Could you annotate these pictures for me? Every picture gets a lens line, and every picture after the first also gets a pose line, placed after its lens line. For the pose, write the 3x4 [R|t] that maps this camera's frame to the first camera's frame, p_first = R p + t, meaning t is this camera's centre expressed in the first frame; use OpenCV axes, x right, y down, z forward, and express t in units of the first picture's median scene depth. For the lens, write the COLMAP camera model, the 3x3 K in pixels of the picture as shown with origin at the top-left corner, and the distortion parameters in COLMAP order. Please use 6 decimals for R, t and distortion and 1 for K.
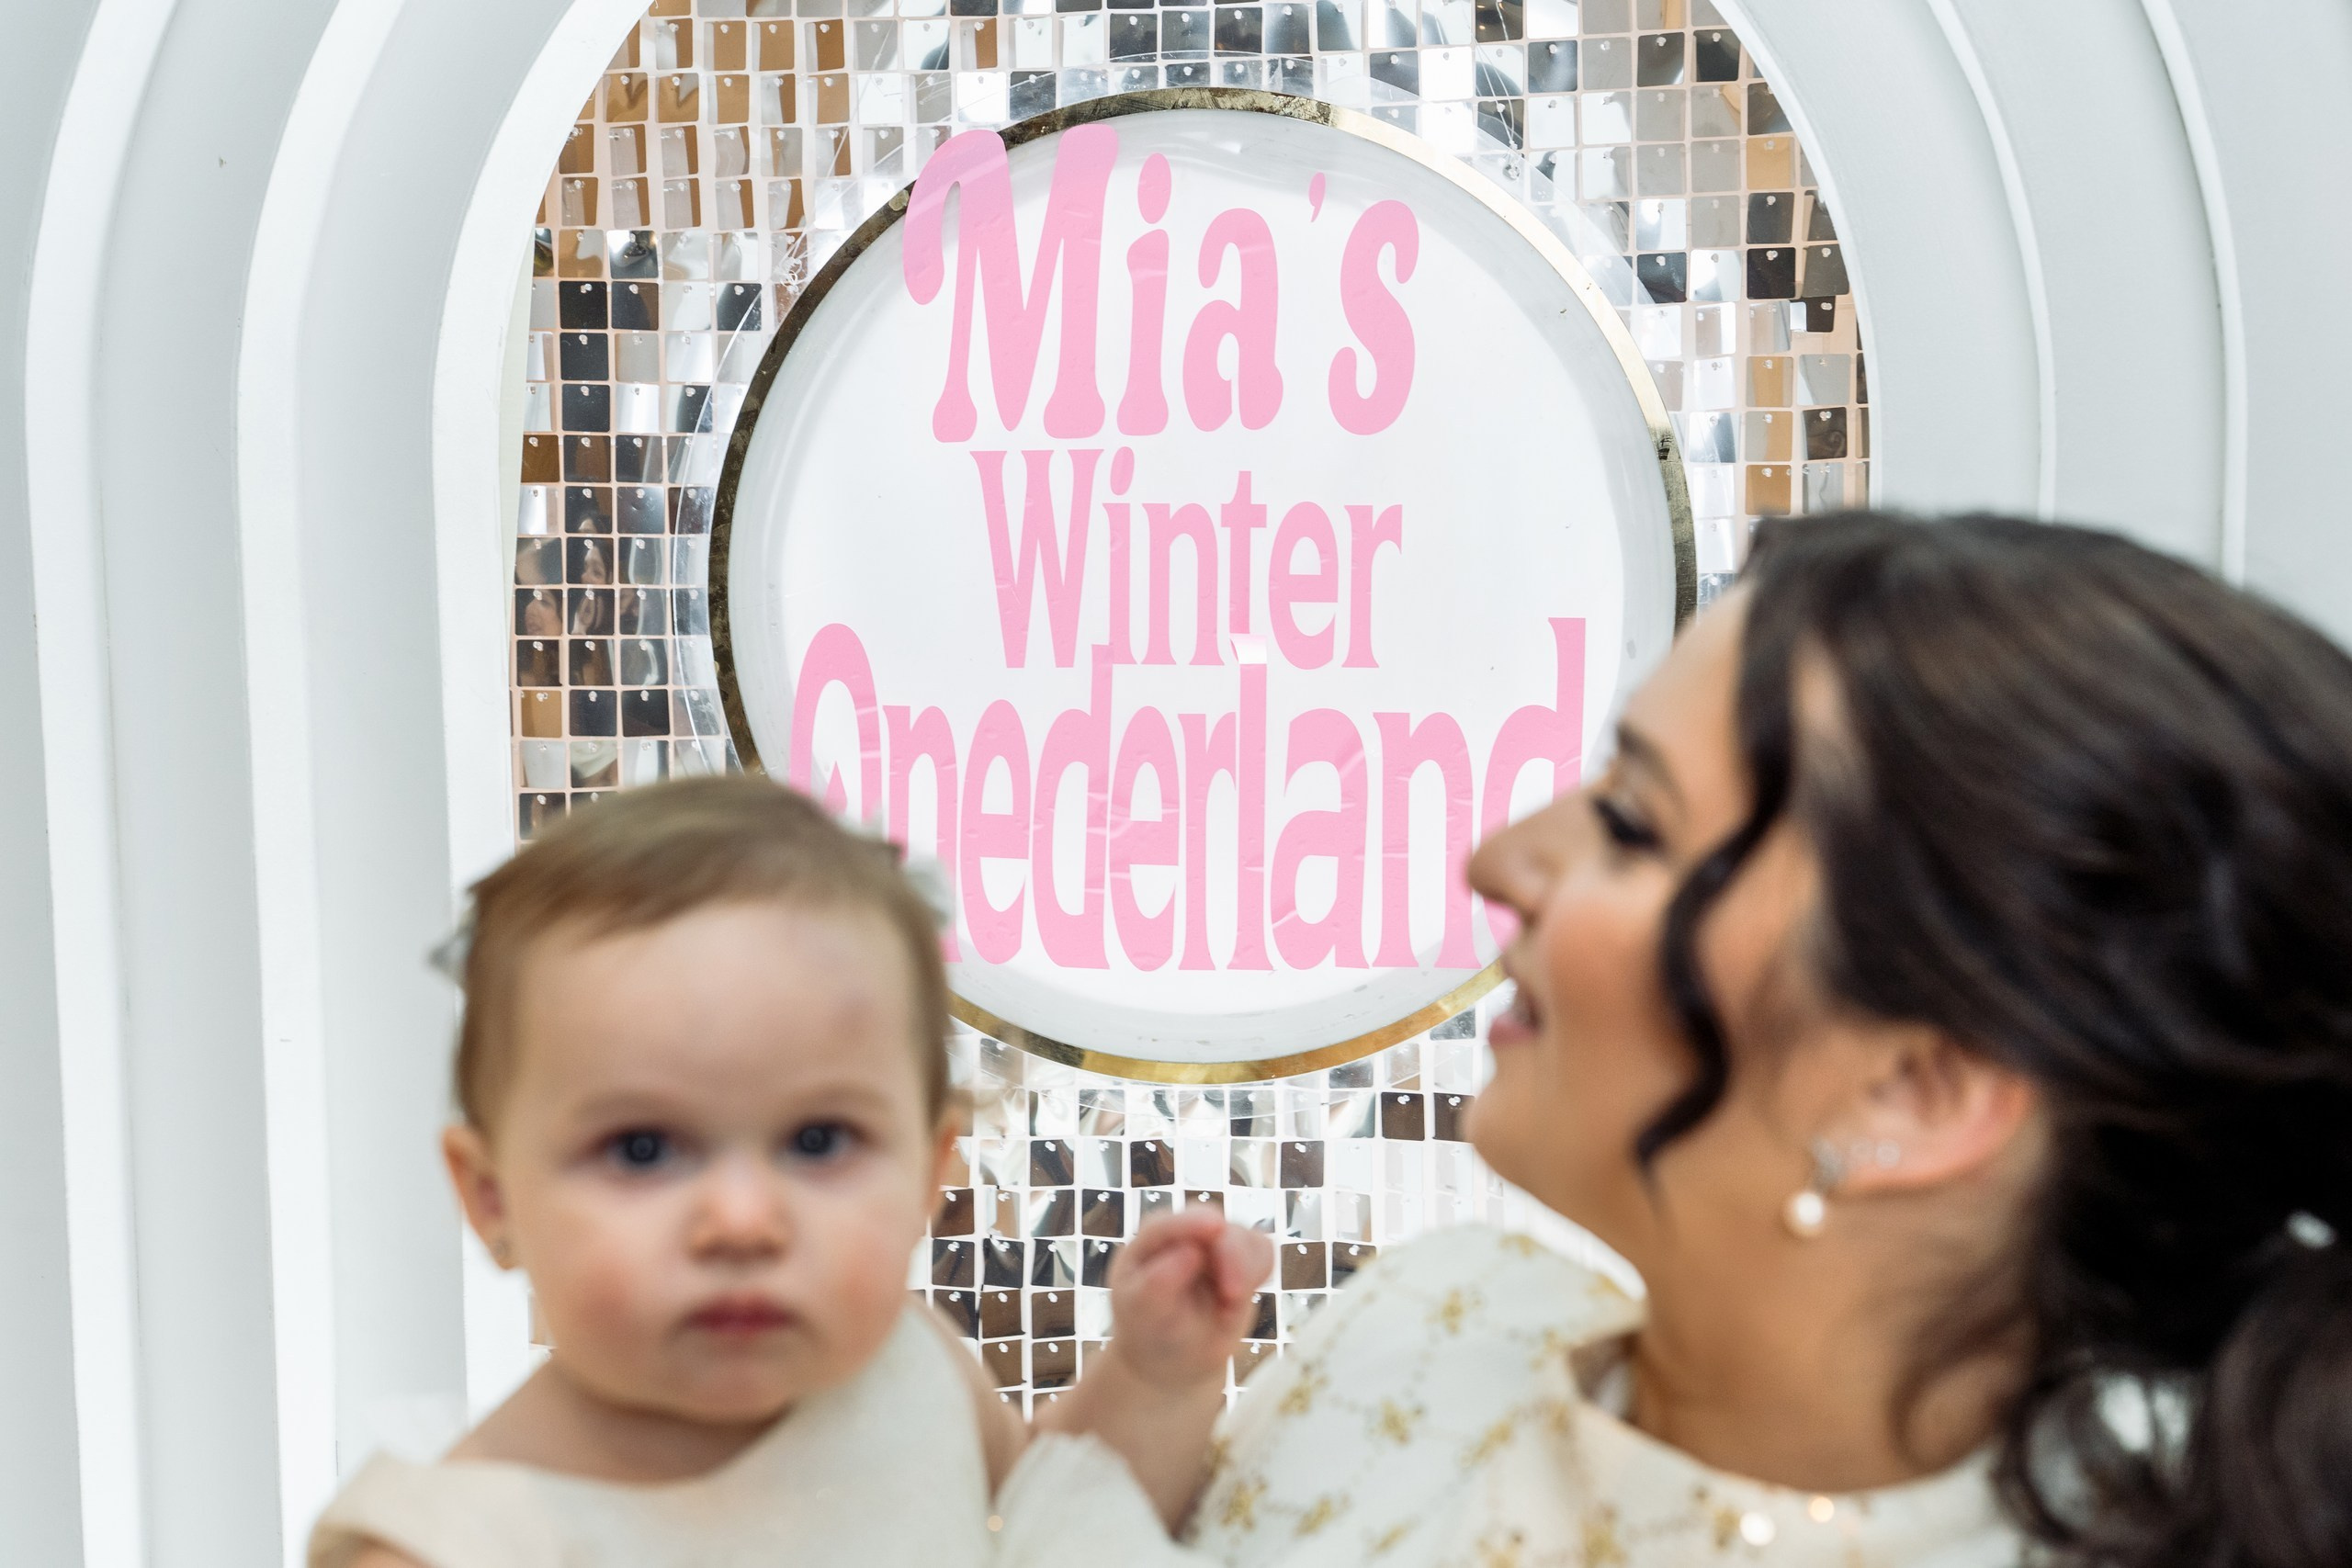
lens RADIAL K [[2956.9, 0, 1172.4], [0, 2956.9, 767.3], [0, 0, 1]] dist [0.037852, 0.000000]
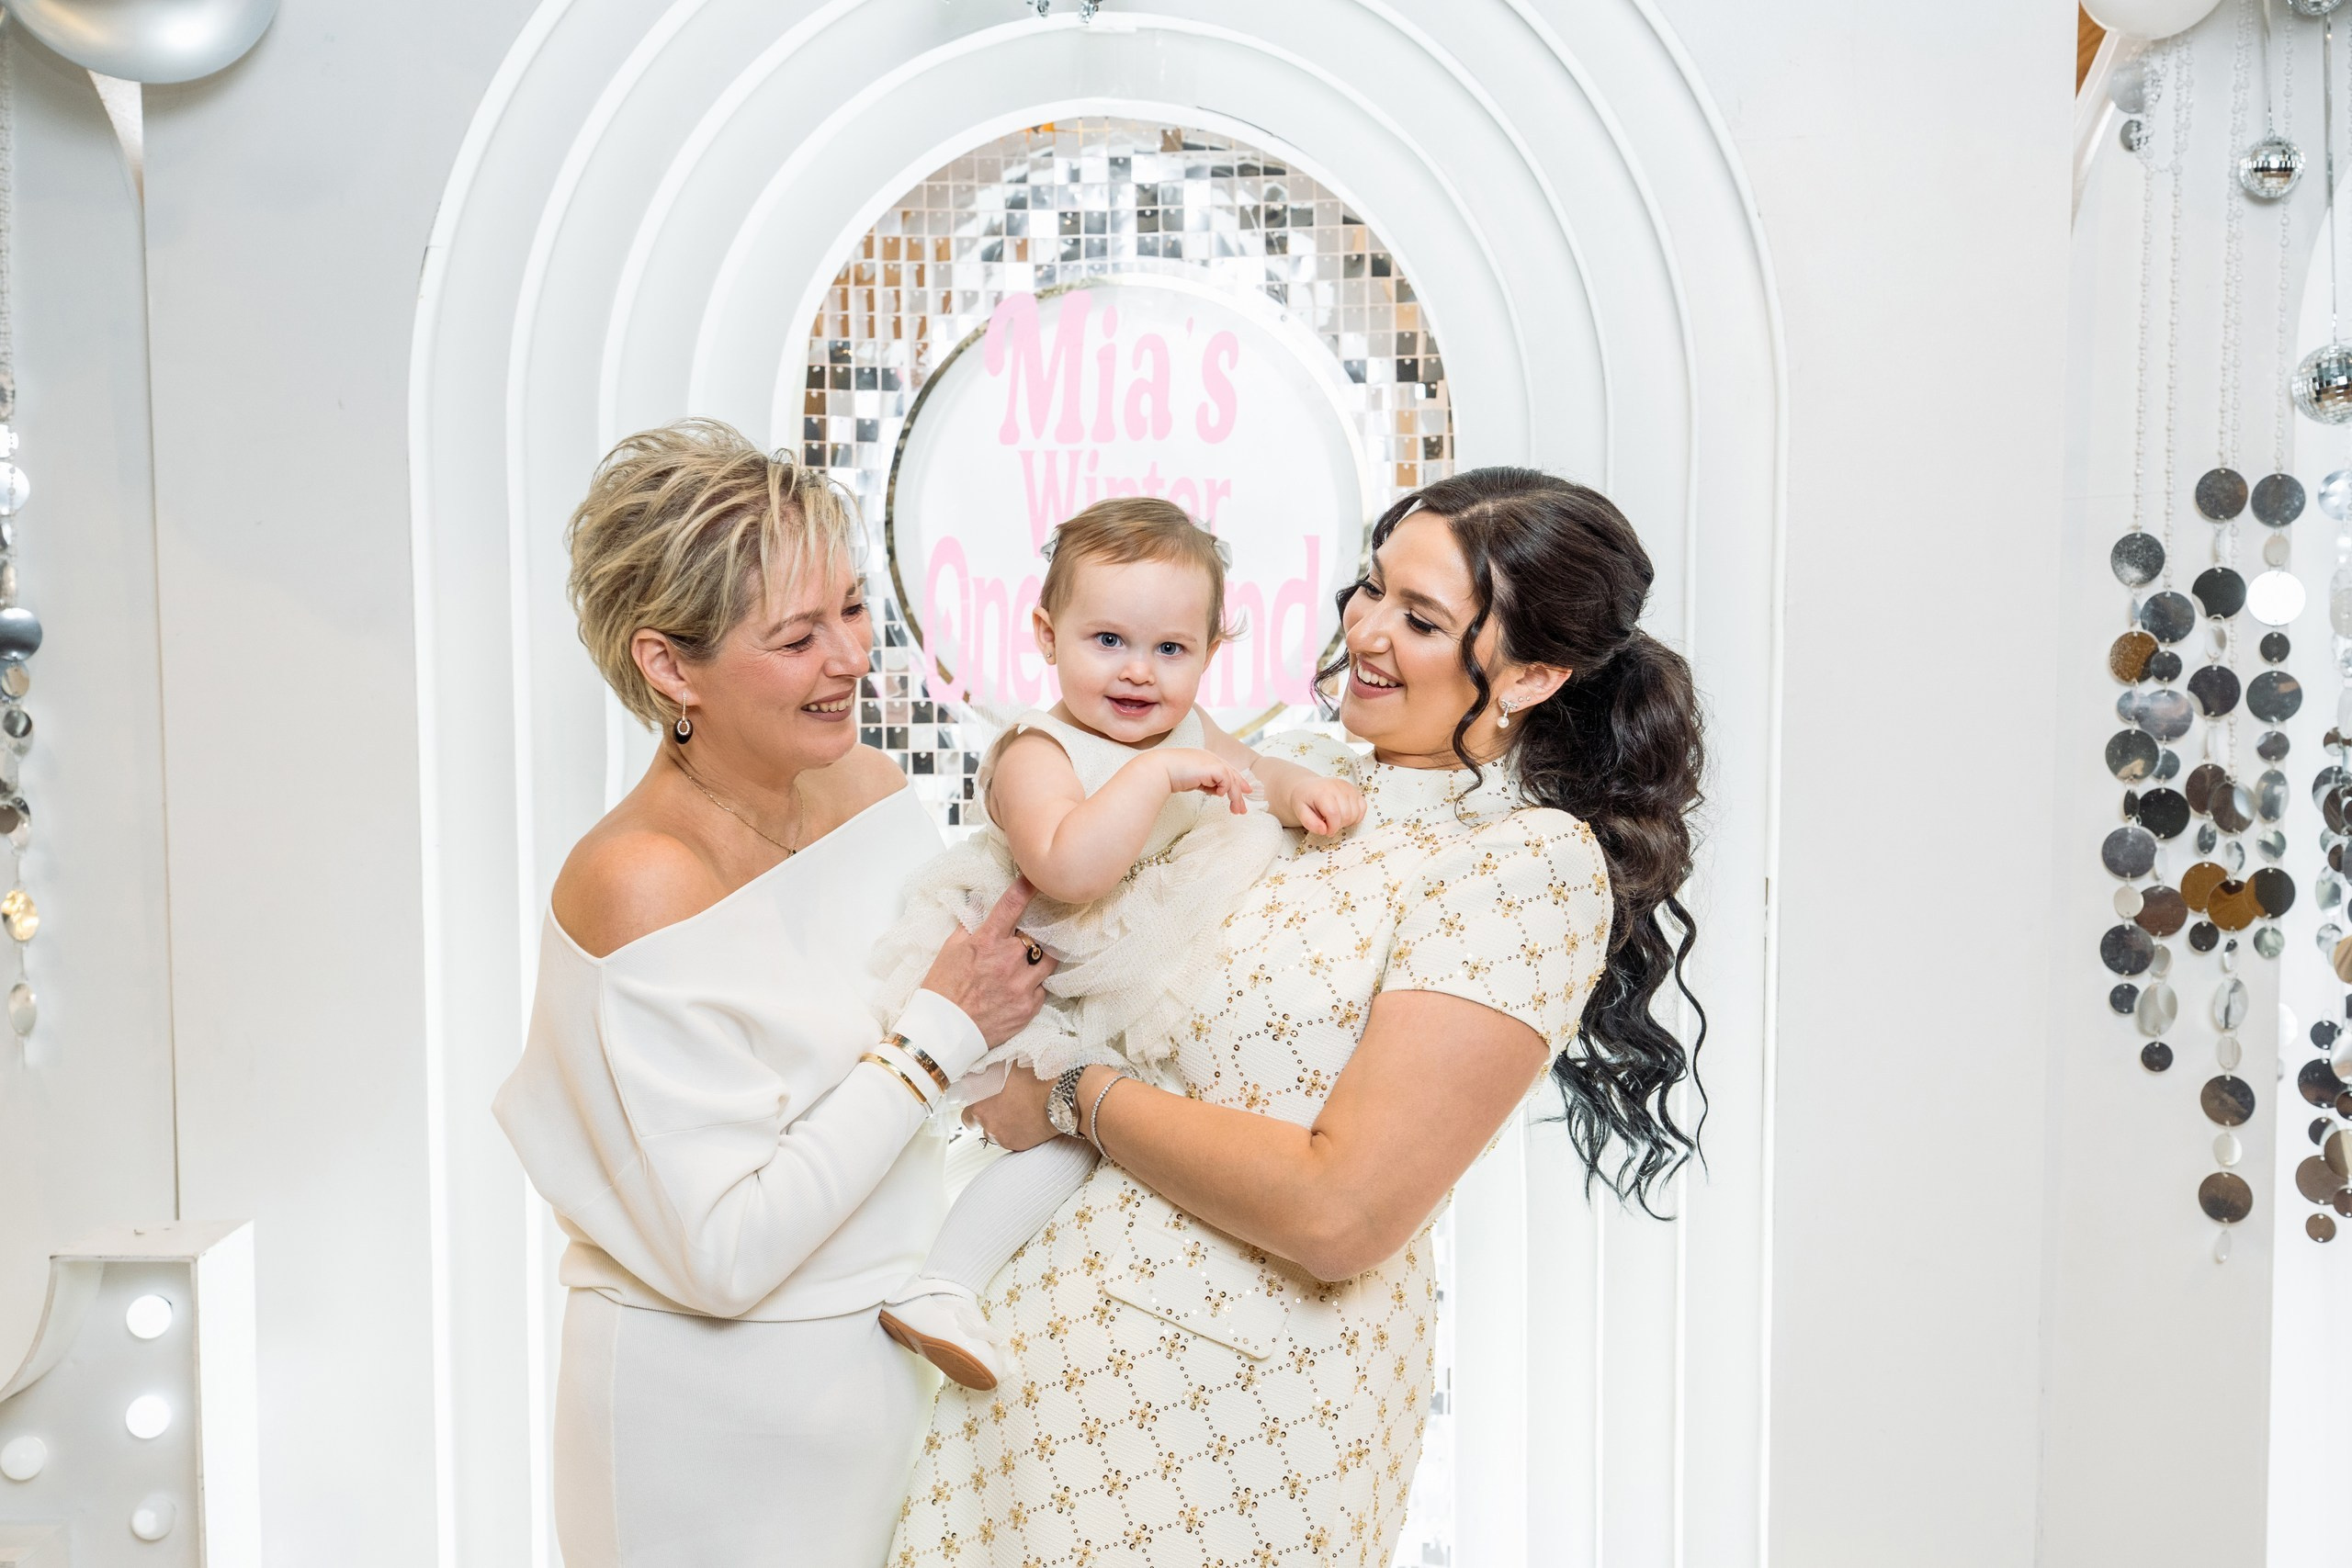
lens RADIAL K [[2537.5, 0, 1163.8], [0, 2537.5, 783.7], [0, 0, 1]] dist [0.019326, 0.000000]
pose [[0.994195, 0.001669, 0.107576, -0.155030], [0.003001, 0.999060, -0.043239, 0.195331], [-0.107547, 0.043311, 0.993256, -0.718723]]
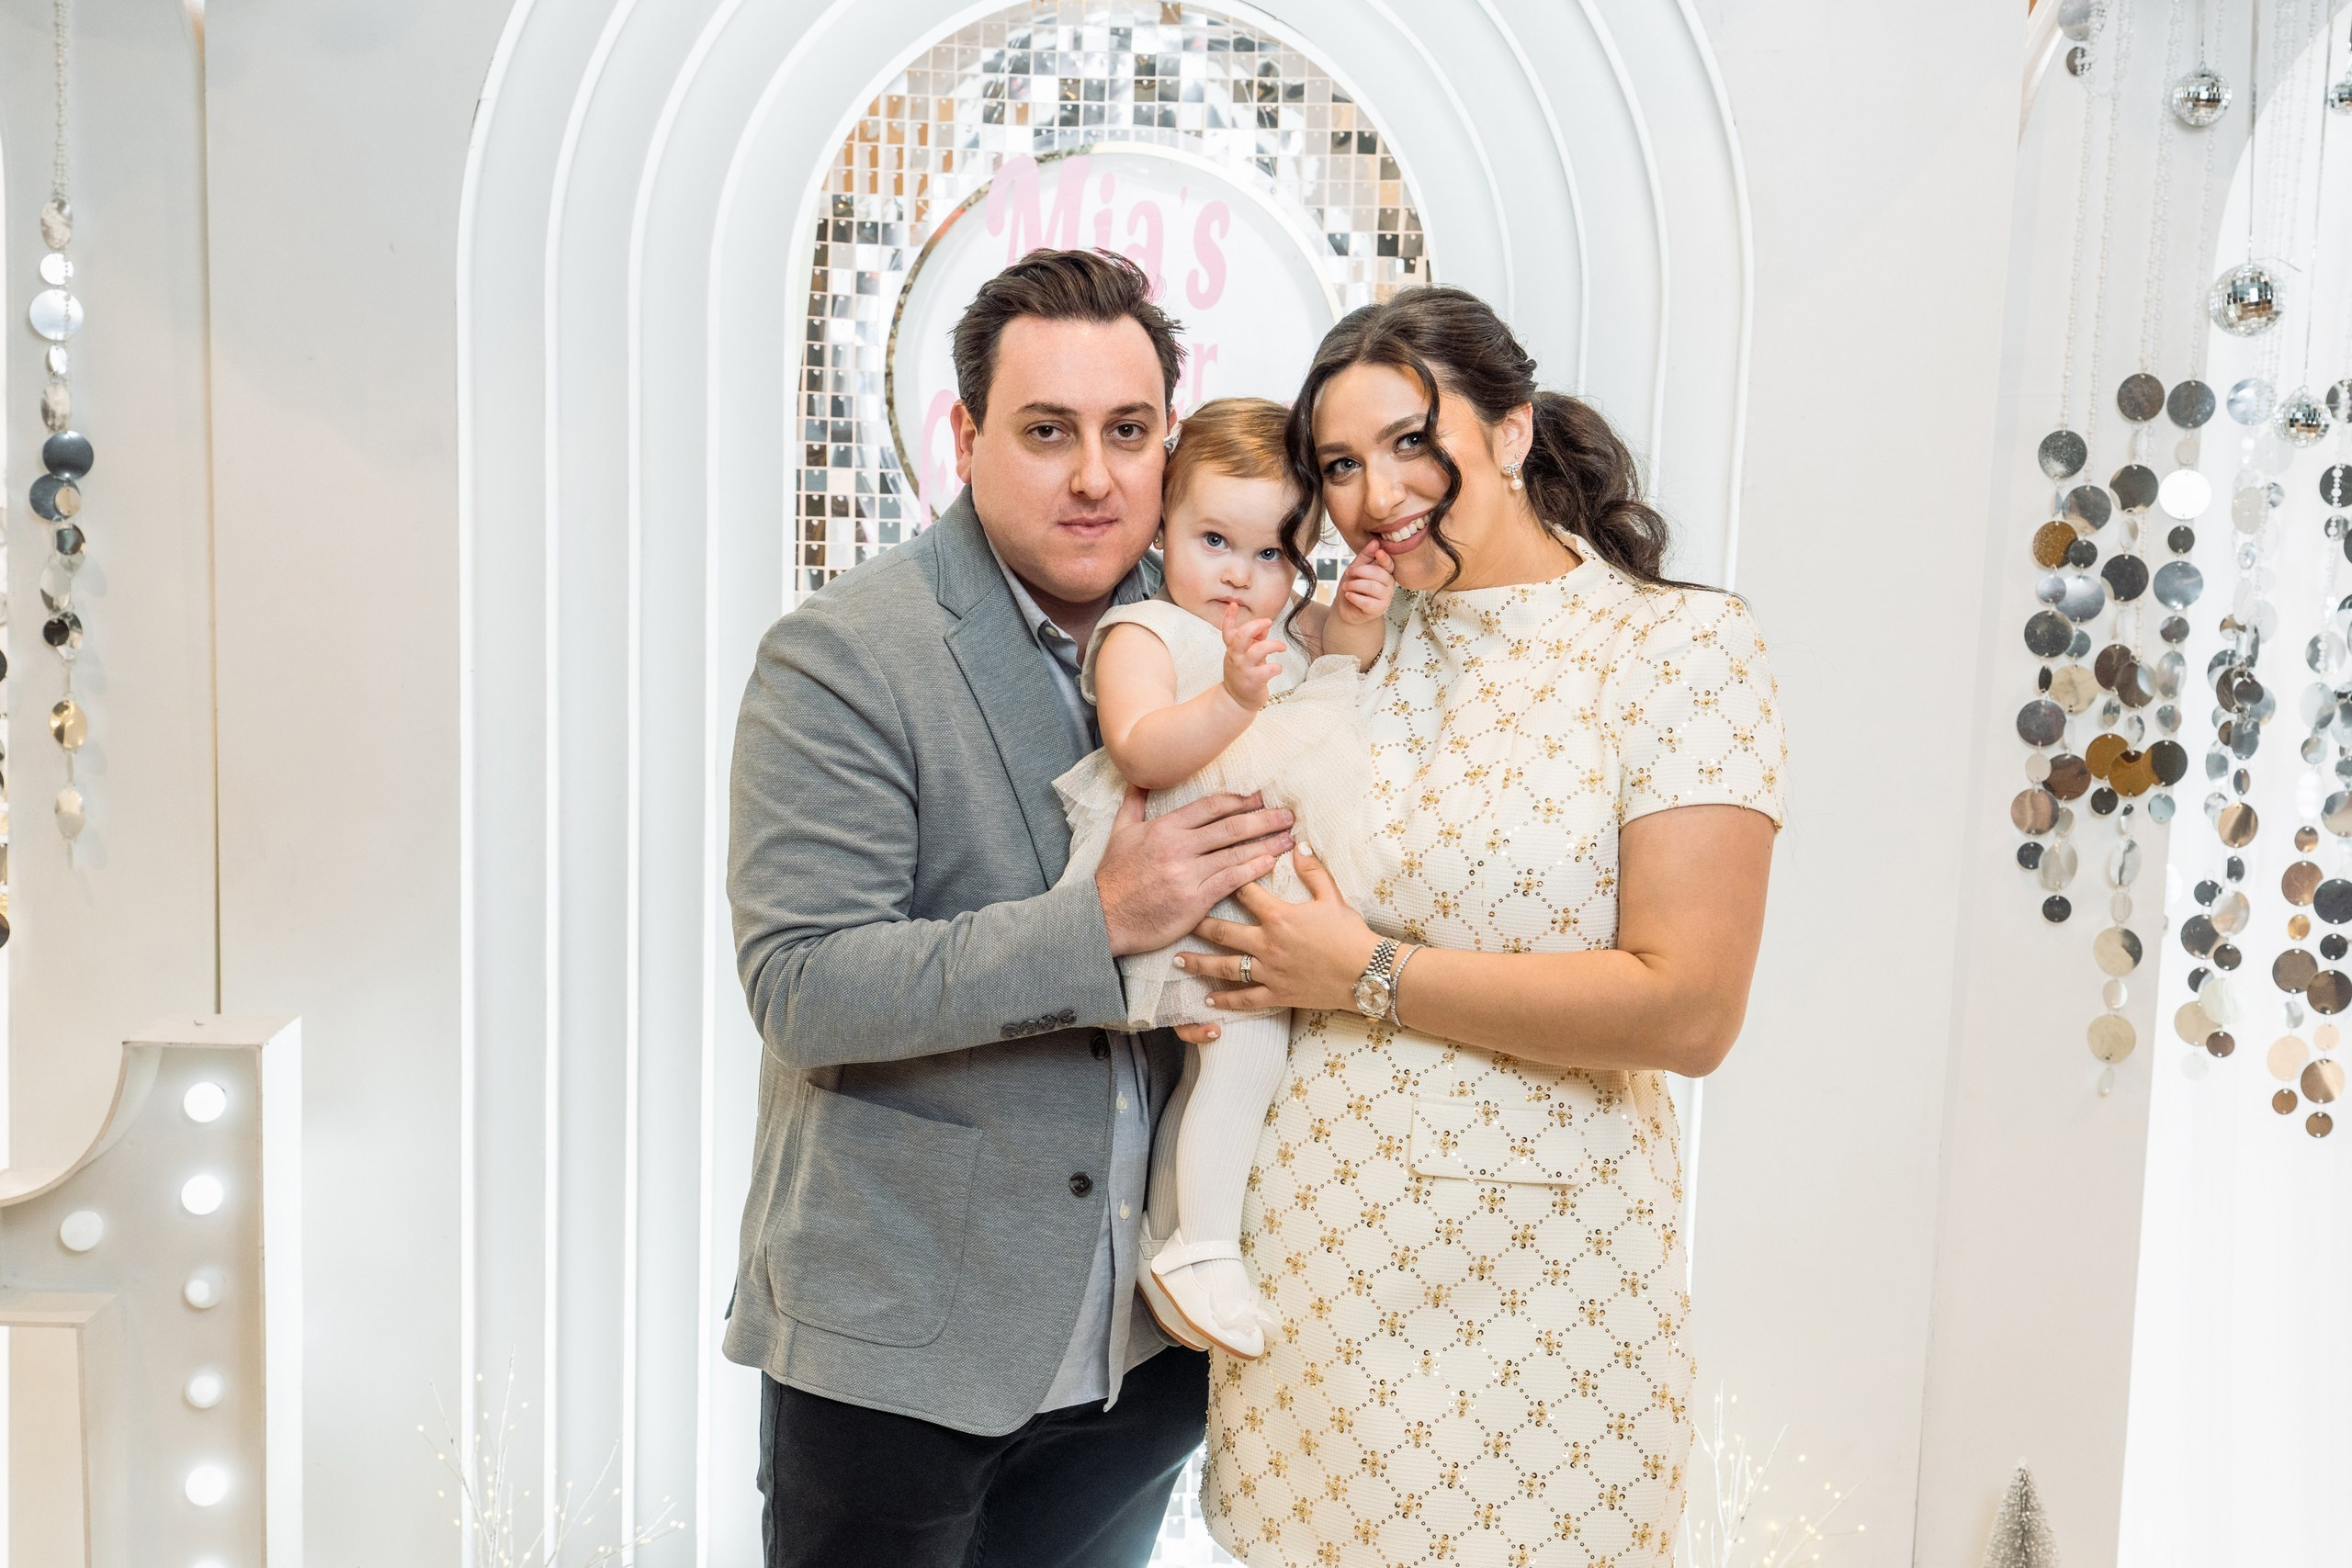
lens RADIAL K [[2668.1, 0, 1184.9], [0, 2668.1, 791.9], [0, 0, 1]] dist [0.021733, 0.000000]
pose [[0.986869, 0.023065, 0.159868, -0.244019], [-0.025494, 0.999588, 0.013158, 0.207956], [-0.159498, -0.017061, 0.987051, -0.895712]]
